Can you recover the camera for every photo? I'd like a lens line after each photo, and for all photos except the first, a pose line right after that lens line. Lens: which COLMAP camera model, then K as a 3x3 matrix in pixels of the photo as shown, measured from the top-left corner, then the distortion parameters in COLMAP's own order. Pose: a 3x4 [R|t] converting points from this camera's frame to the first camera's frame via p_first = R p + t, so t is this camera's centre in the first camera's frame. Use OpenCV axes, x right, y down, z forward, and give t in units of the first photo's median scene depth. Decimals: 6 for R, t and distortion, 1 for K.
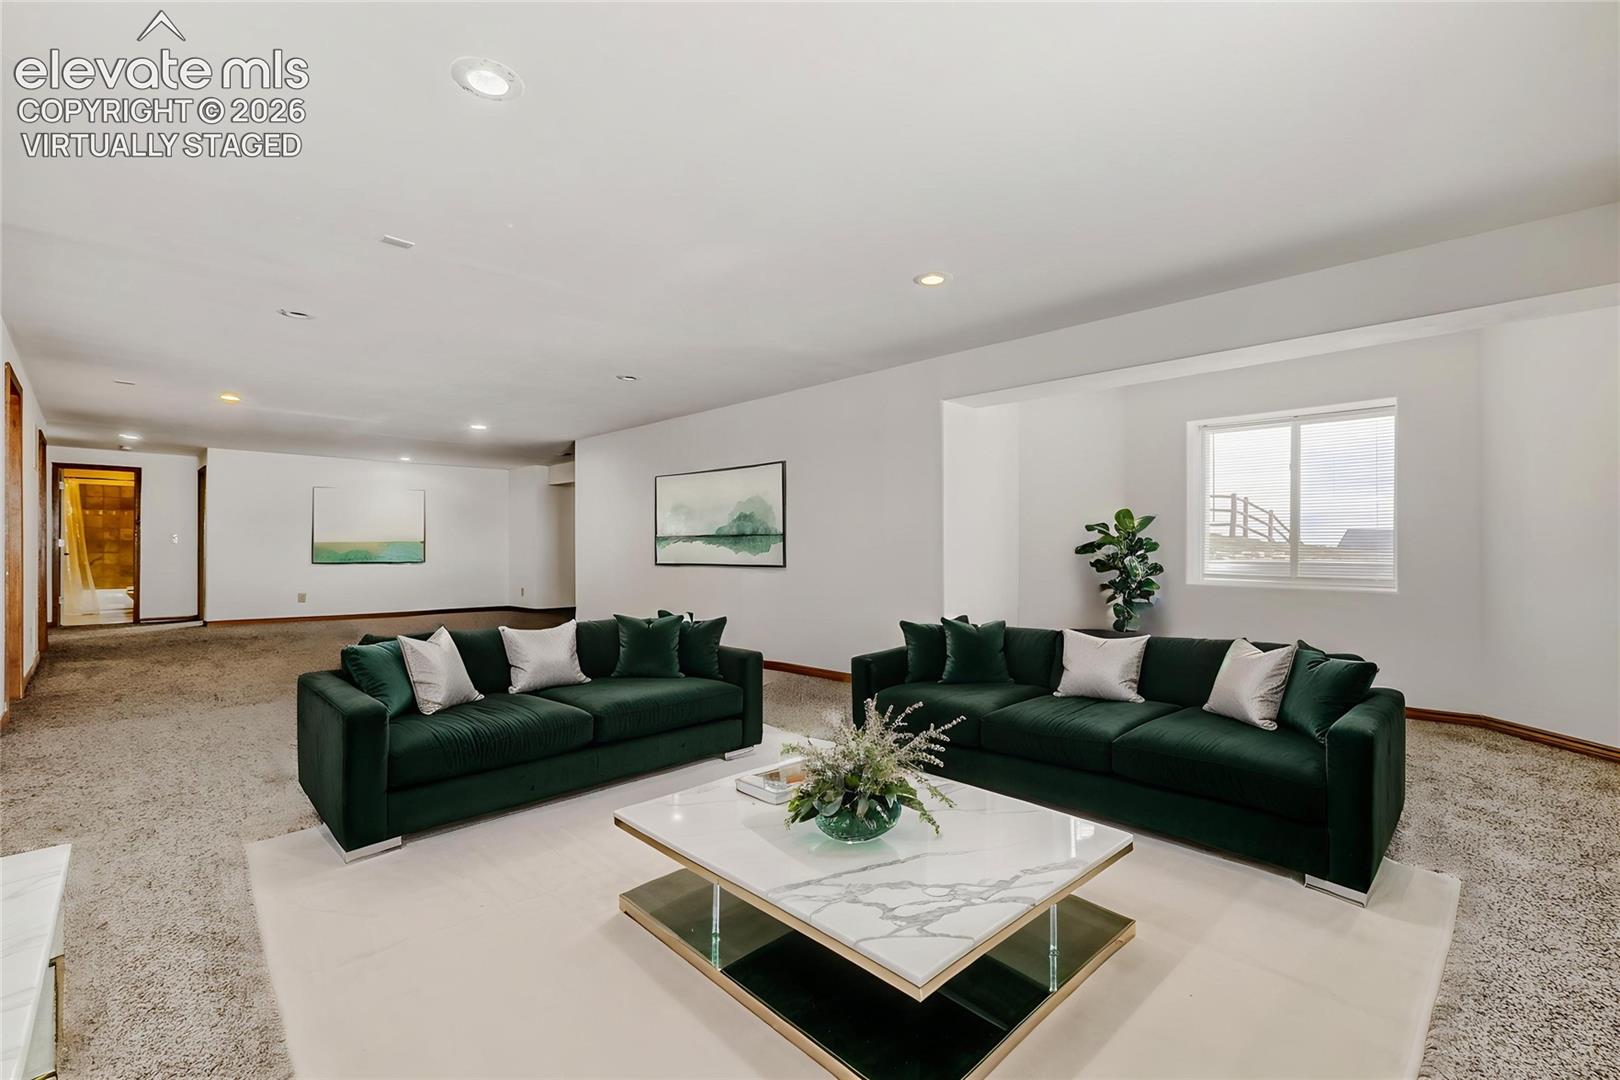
lens RADIAL K [[716.8, 0, 802.8], [0, 716.8, 544.8], [0, 0, 1]] dist [-0.000558, -0.000004]
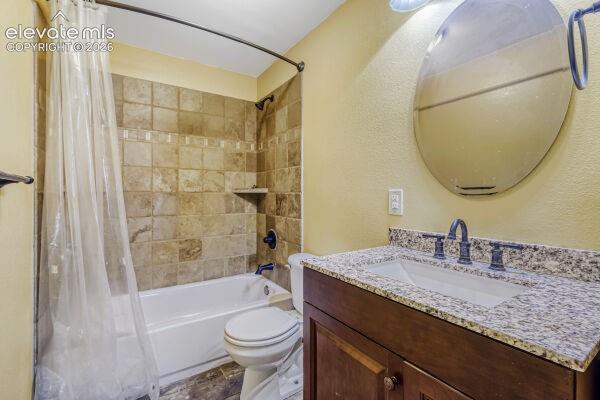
lens RADIAL K [[268.6, 0, 300.6], [0, 268.6, 198.5], [0, 0, 1]] dist [-0.000577, -0.000237]
pose [[0.985127, 0.001899, -0.171815, -0.833164], [-0.001598, 0.999997, 0.001889, -0.002122], [0.171818, -0.001586, 0.985127, 0.823839]]
